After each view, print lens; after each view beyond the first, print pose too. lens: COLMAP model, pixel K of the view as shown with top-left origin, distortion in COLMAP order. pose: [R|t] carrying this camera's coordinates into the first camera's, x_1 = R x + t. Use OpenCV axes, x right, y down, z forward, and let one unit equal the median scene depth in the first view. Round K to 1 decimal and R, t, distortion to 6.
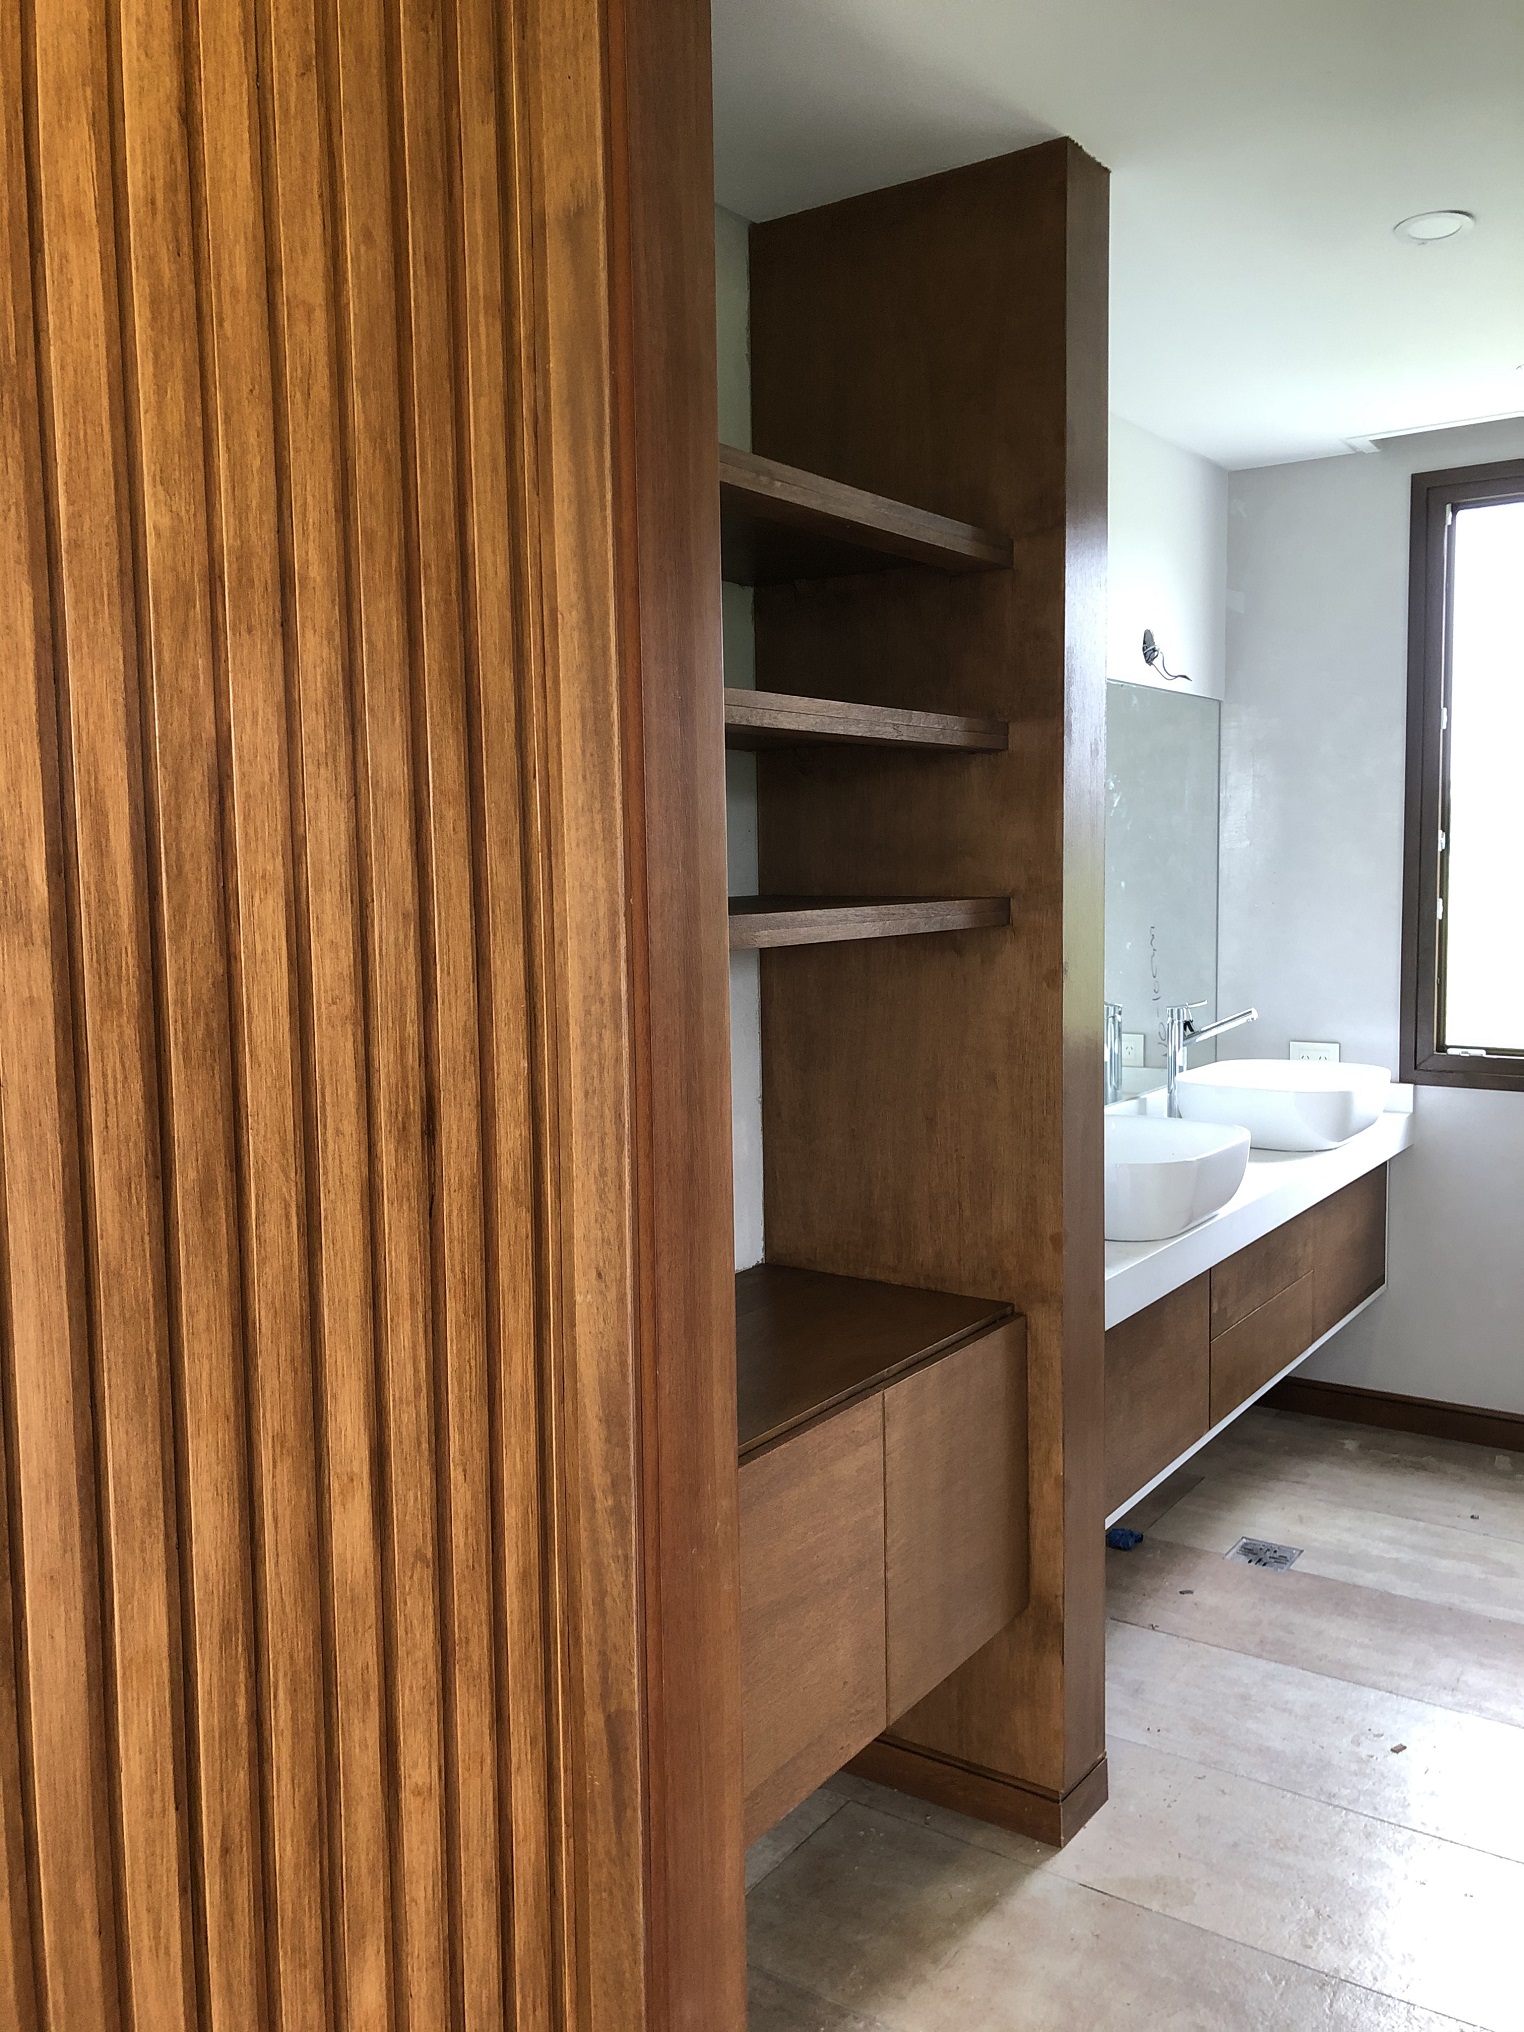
lens RADIAL K [[1666.9, 0, 762.0], [0, 1666.9, 1016.0], [0, 0, 1]] dist [0.094595, -0.207101]
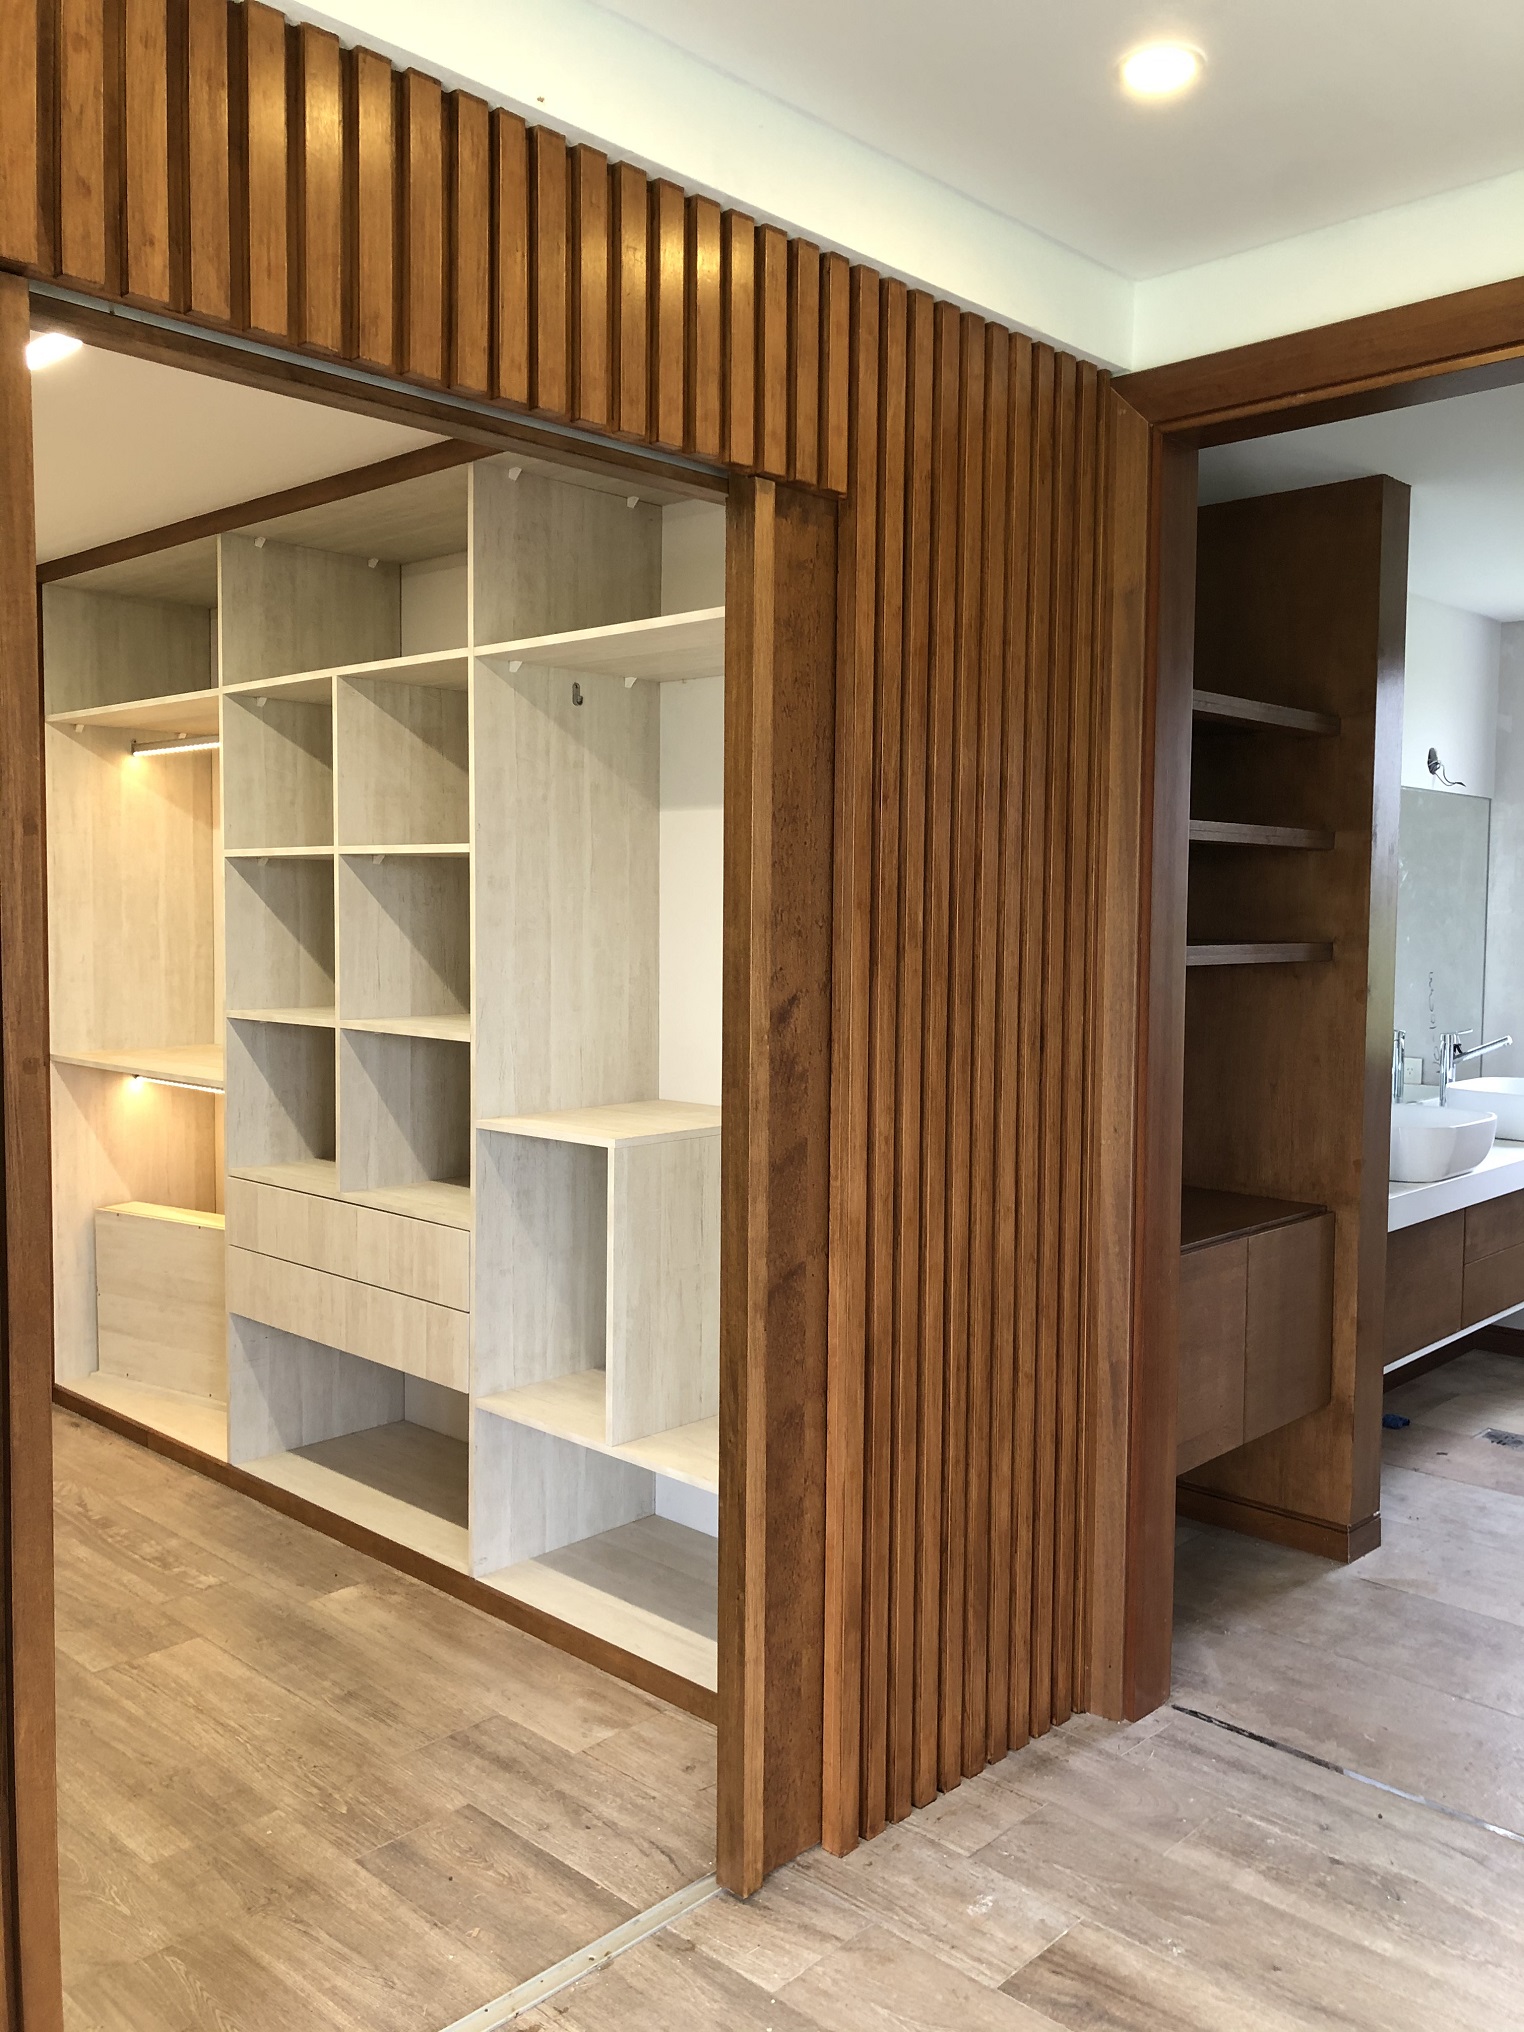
lens RADIAL K [[1659.3, 0, 762.0], [0, 1659.3, 1016.0], [0, 0, 1]] dist [0.007807, -0.005276]
pose [[0.987026, 0.031767, -0.157386, -0.157201], [-0.036419, 0.998978, -0.026761, 0.069970], [0.156375, 0.032145, 0.987174, -0.734489]]
